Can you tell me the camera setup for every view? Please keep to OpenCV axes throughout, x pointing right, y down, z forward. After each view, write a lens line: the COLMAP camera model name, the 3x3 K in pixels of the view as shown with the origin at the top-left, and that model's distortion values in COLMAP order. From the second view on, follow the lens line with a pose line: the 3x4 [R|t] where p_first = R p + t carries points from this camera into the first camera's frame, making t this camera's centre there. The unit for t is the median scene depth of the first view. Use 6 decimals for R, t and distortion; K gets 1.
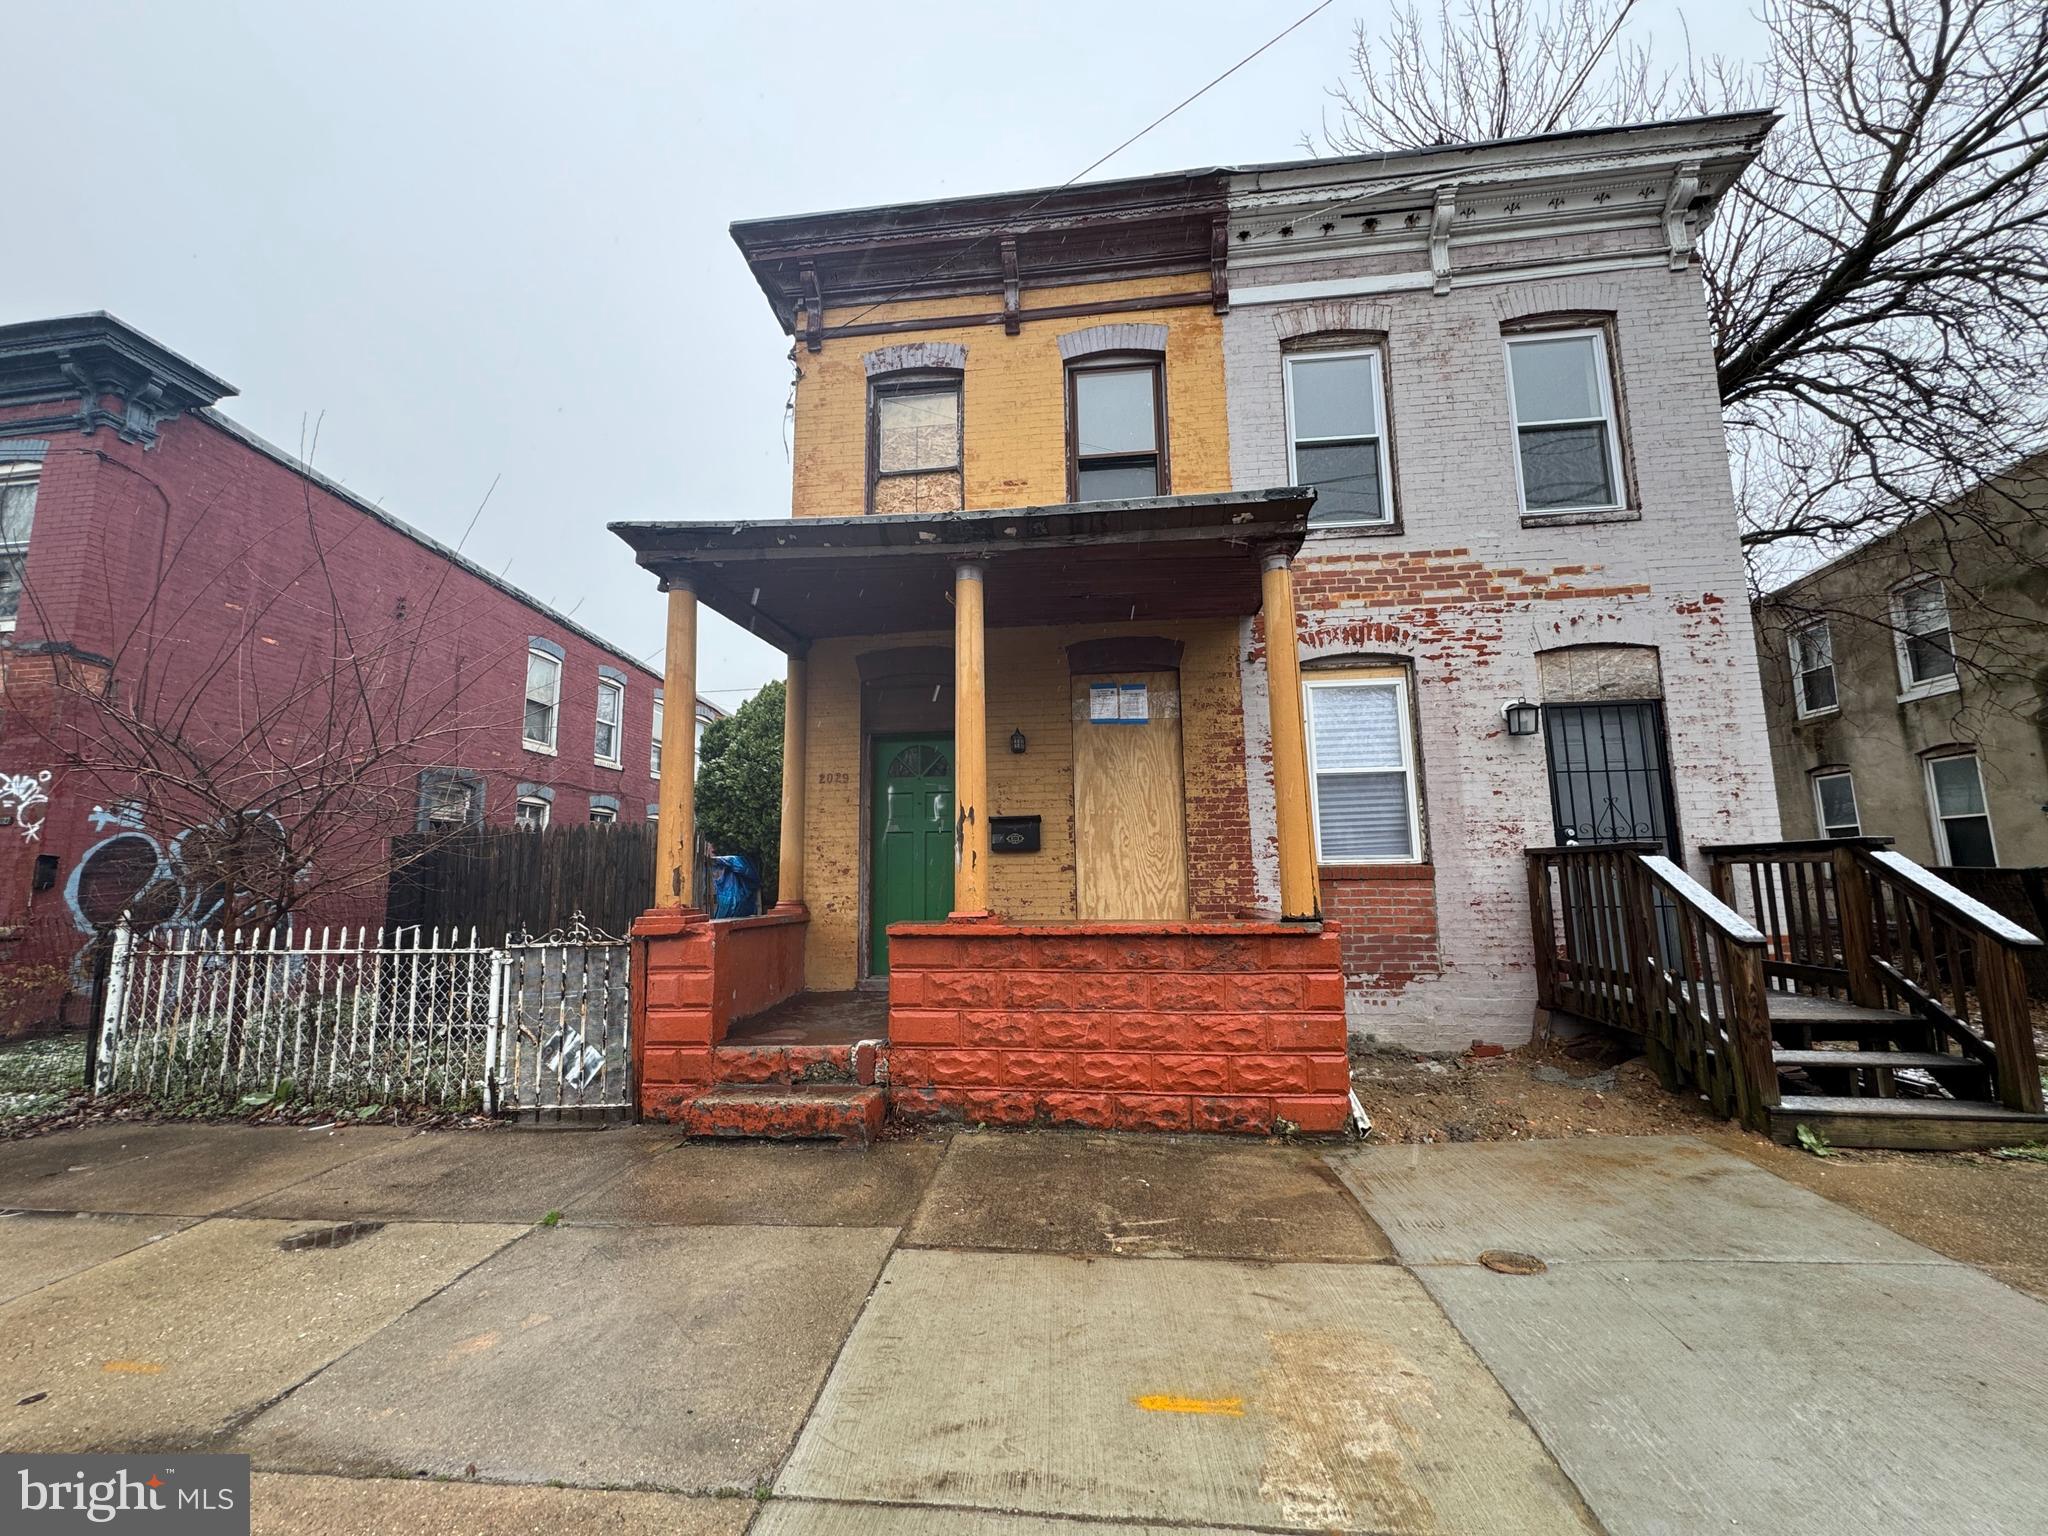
lens RADIAL K [[821.2, 0, 1019.8], [0, 821.2, 781.8], [0, 0, 1]] dist [-0.008516, -0.000120]
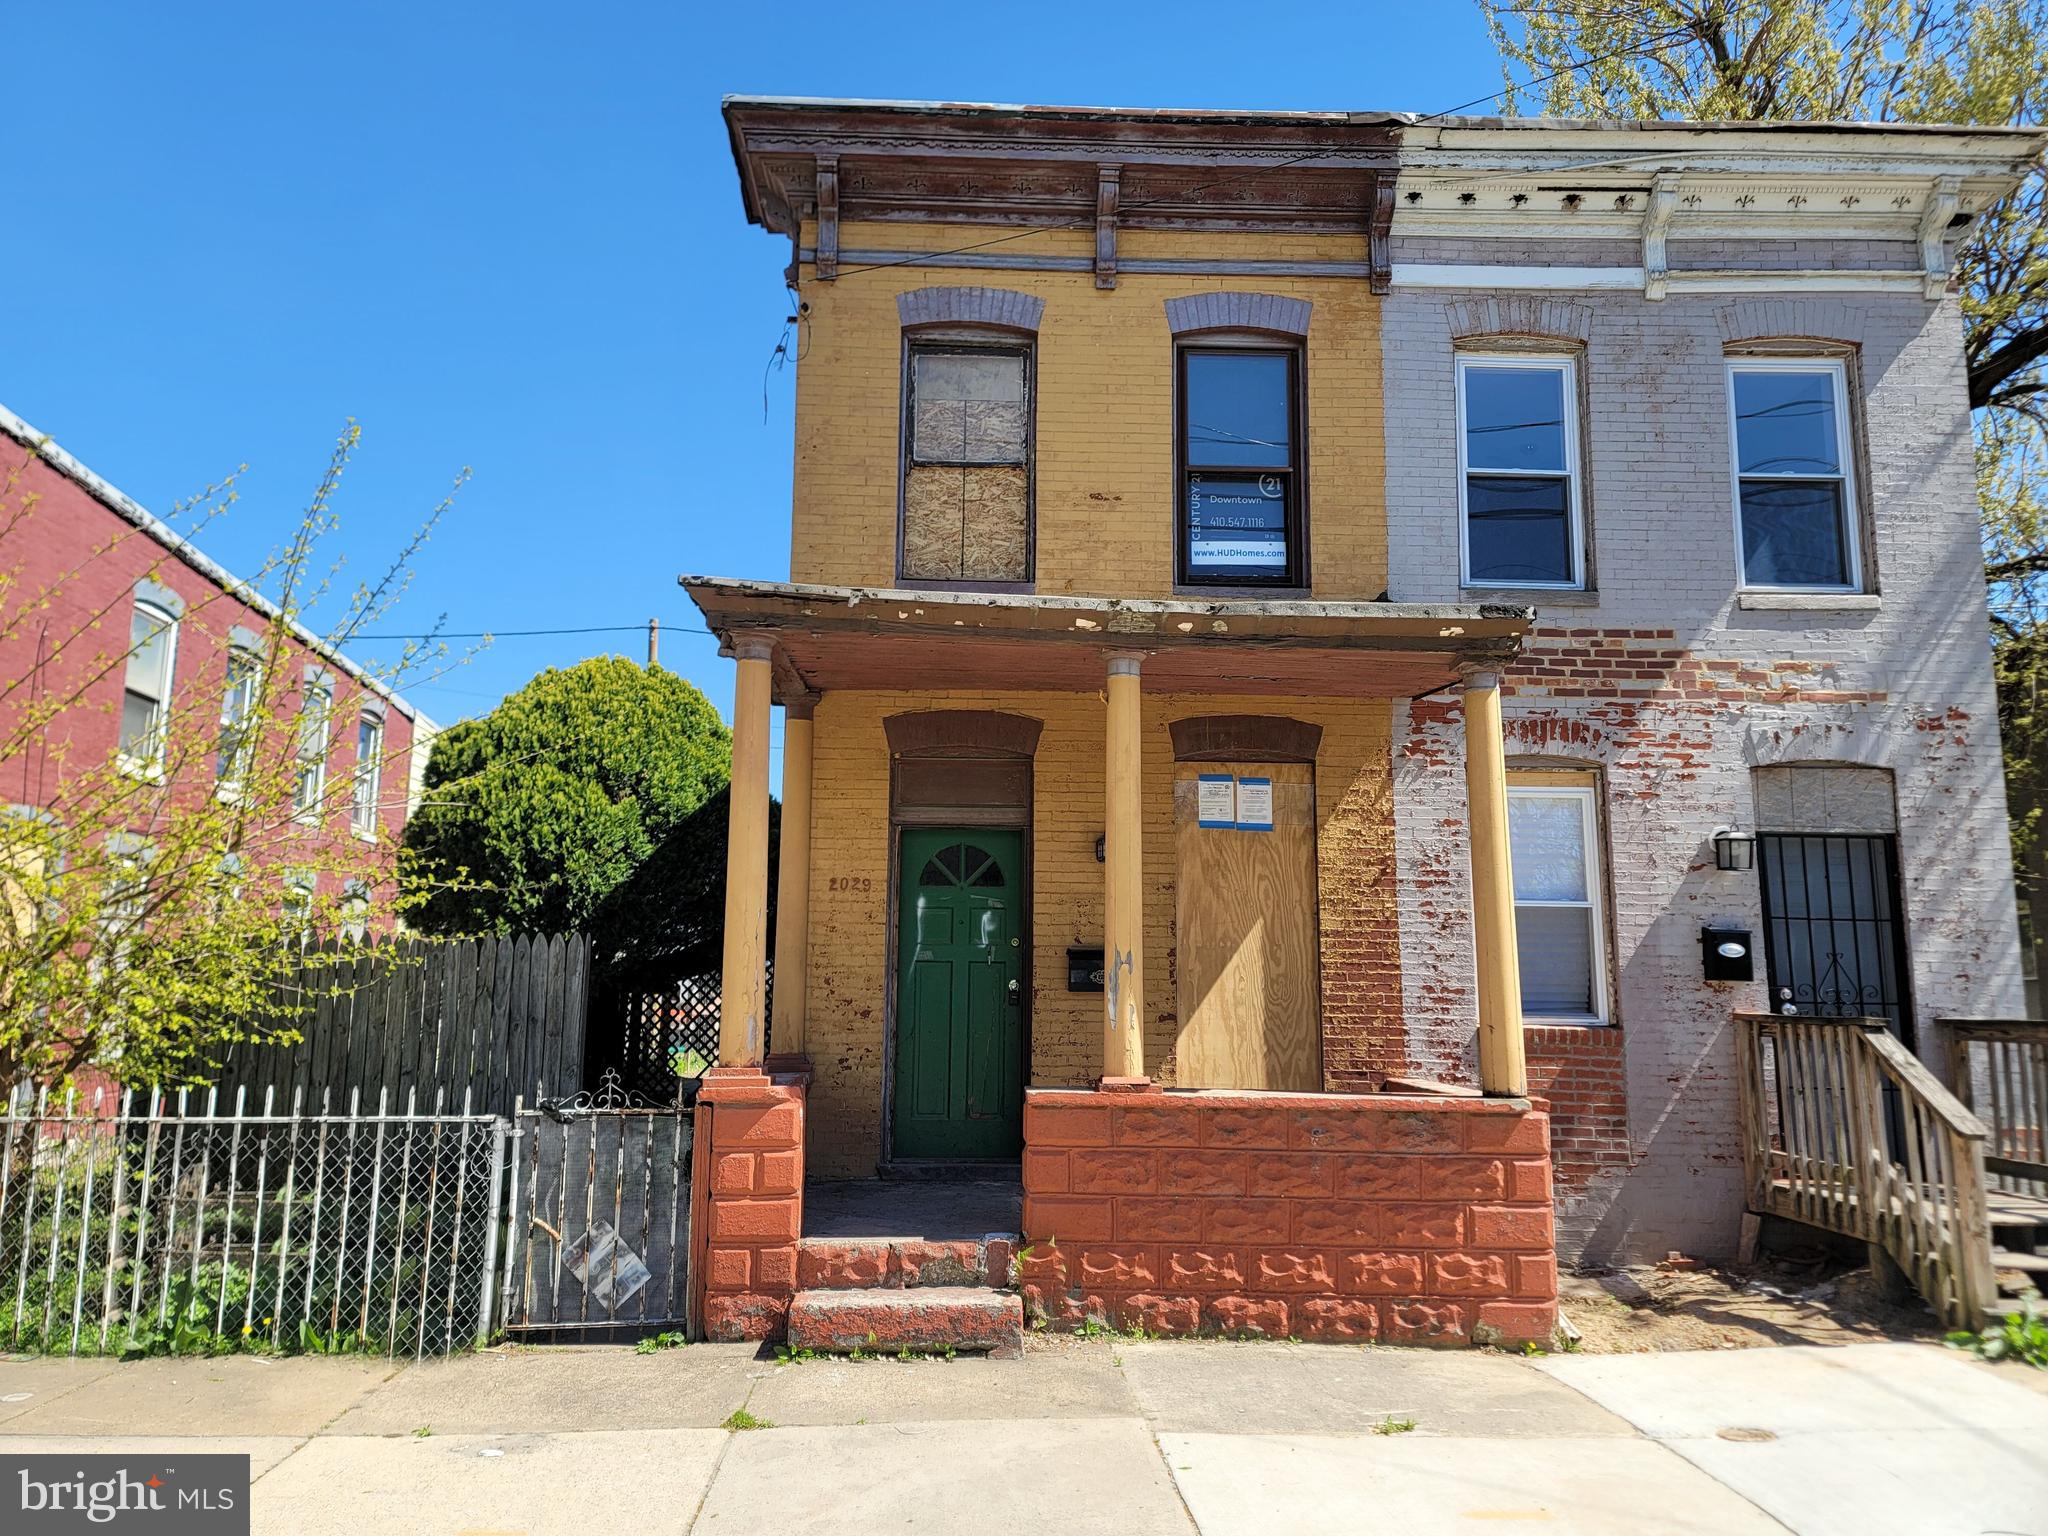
lens RADIAL K [[1501.1, 0, 1035.6], [0, 1501.1, 775.8], [0, 0, 1]] dist [0.064444, -0.035246]
pose [[0.988328, 0.047743, 0.144669, -0.276062], [-0.043551, 0.998538, -0.032007, -0.069148], [-0.145986, 0.025333, 0.988962, -0.369511]]
